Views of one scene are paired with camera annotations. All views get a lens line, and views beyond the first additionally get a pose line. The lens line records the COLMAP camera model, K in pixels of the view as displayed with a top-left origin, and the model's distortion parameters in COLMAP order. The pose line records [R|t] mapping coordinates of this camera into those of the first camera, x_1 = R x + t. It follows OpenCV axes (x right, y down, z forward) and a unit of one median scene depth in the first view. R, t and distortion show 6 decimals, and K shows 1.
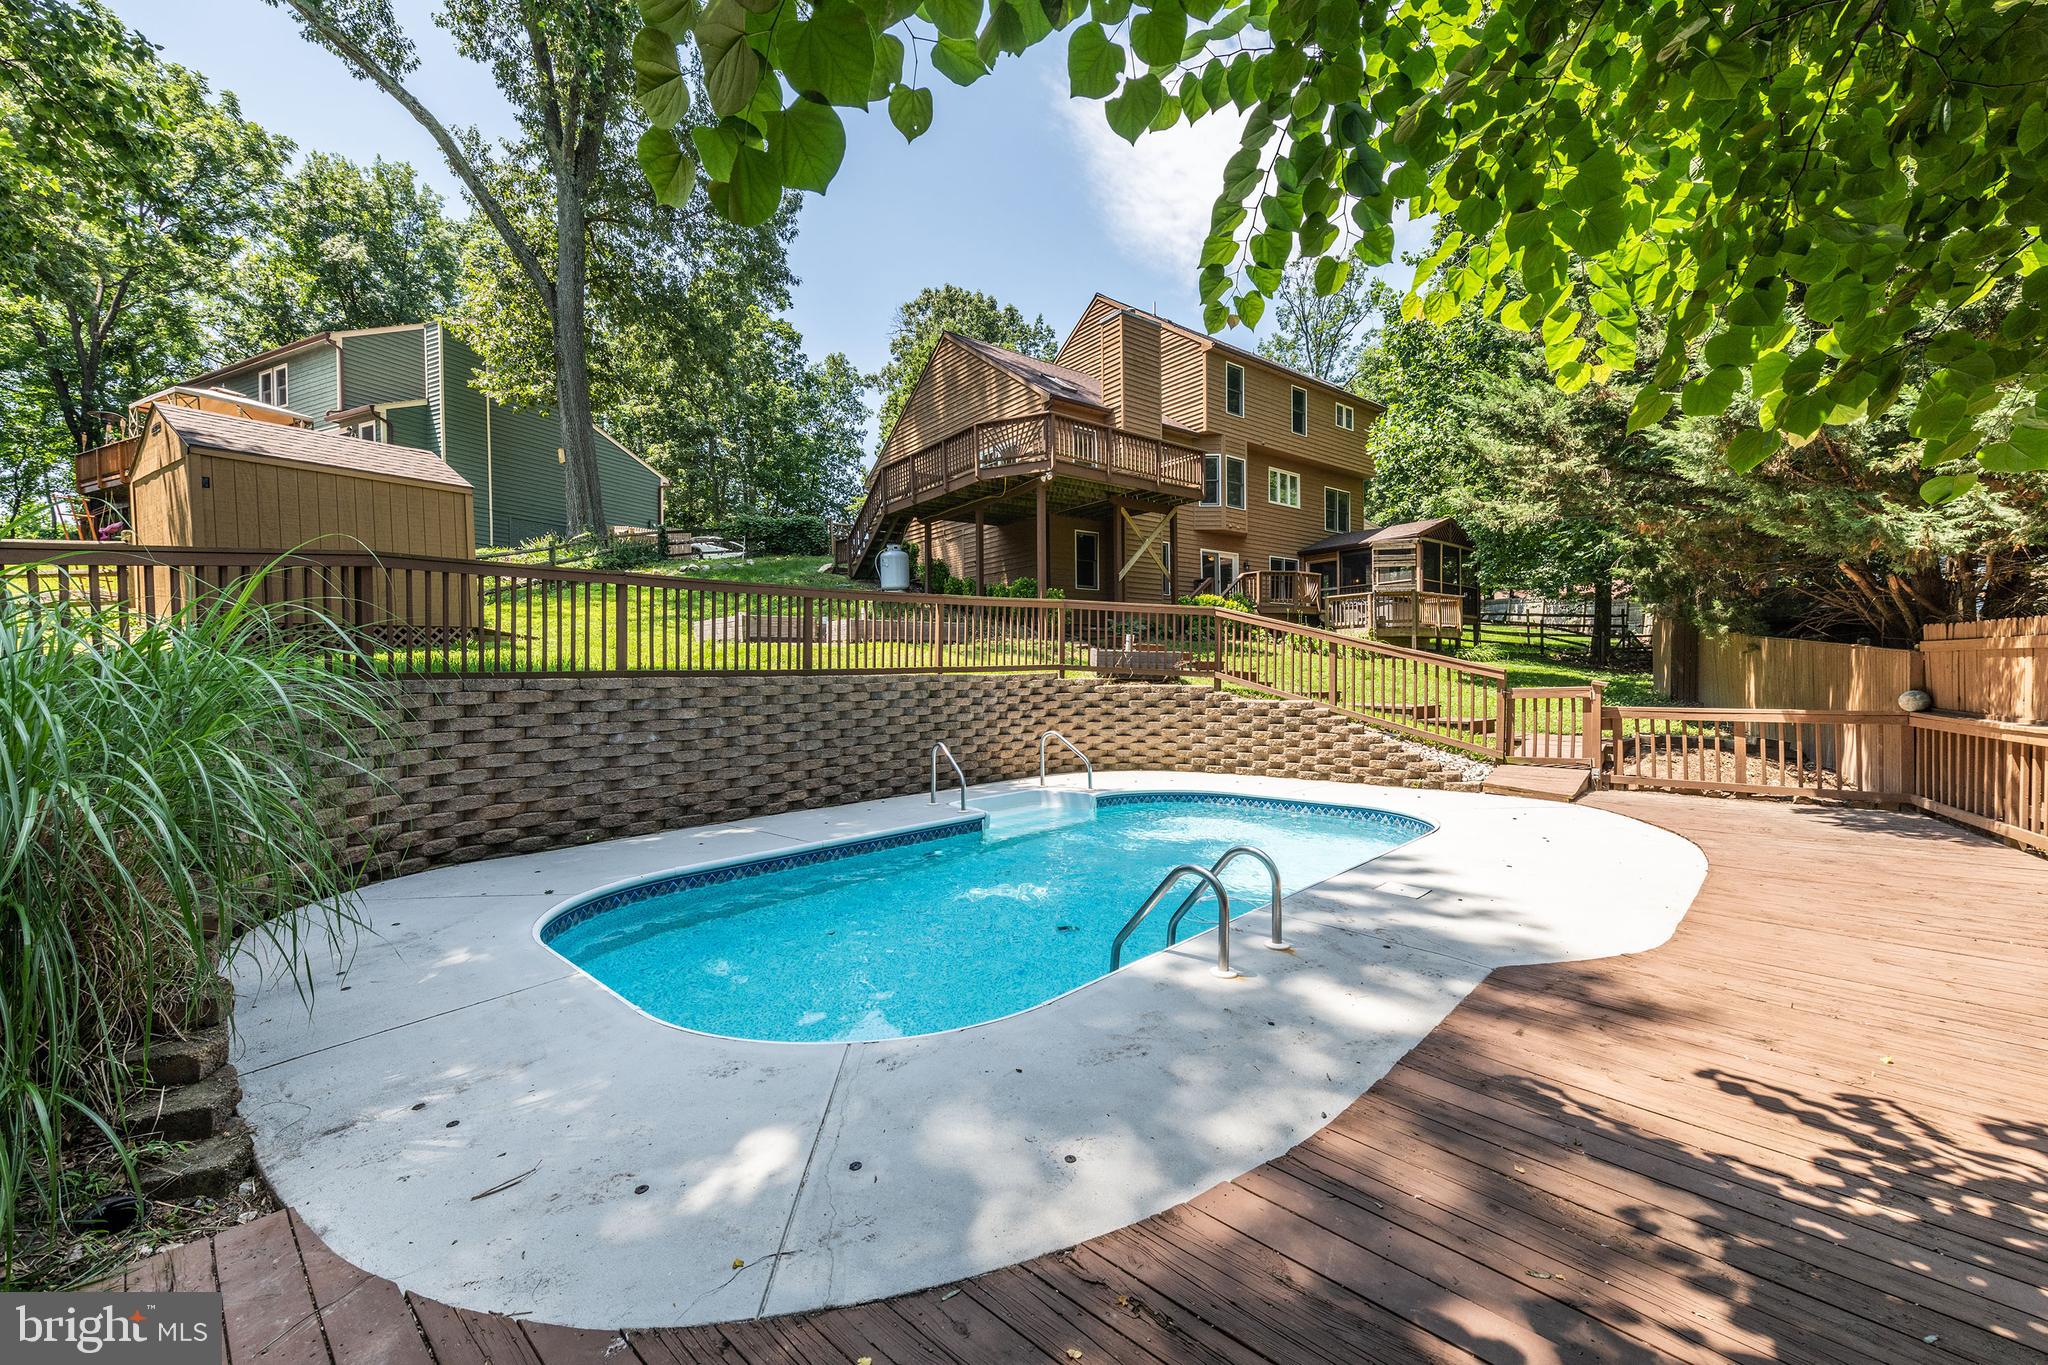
lens RADIAL K [[802.8, 0, 1024.0], [0, 802.8, 682.5], [0, 0, 1]] dist [0.001507, 0.000260]
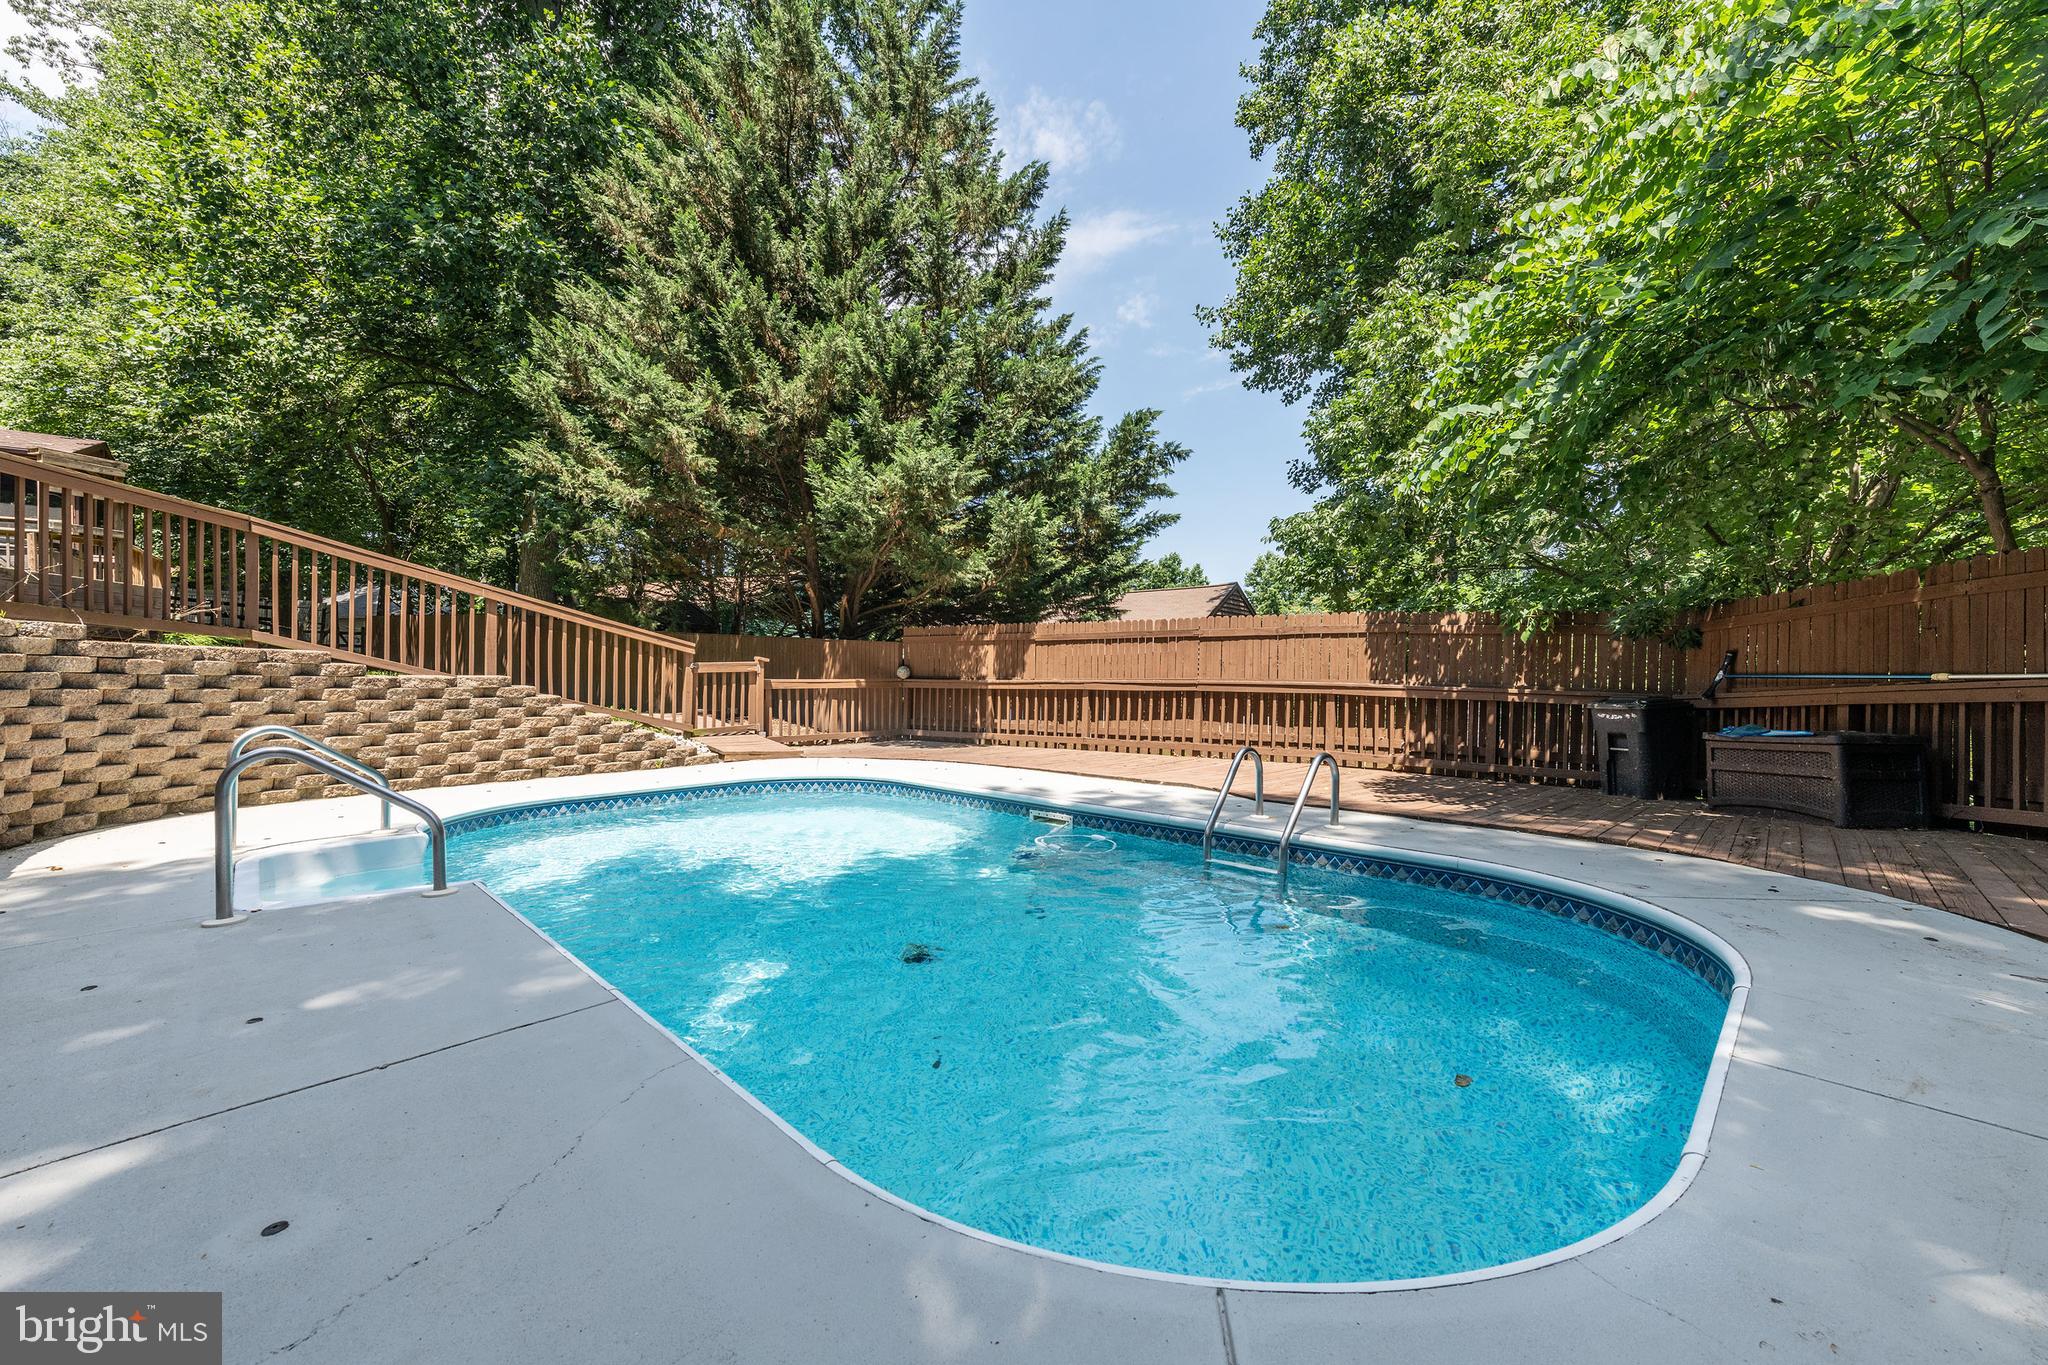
lens RADIAL K [[802.8, 0, 1024.0], [0, 802.8, 682.5], [0, 0, 1]] dist [0.001507, 0.000260]
pose [[0.022092, 0.007433, 0.999728, -0.372064], [0.014372, 0.999867, -0.007752, 0.041462], [-0.999653, 0.014540, 0.021982, 0.498362]]
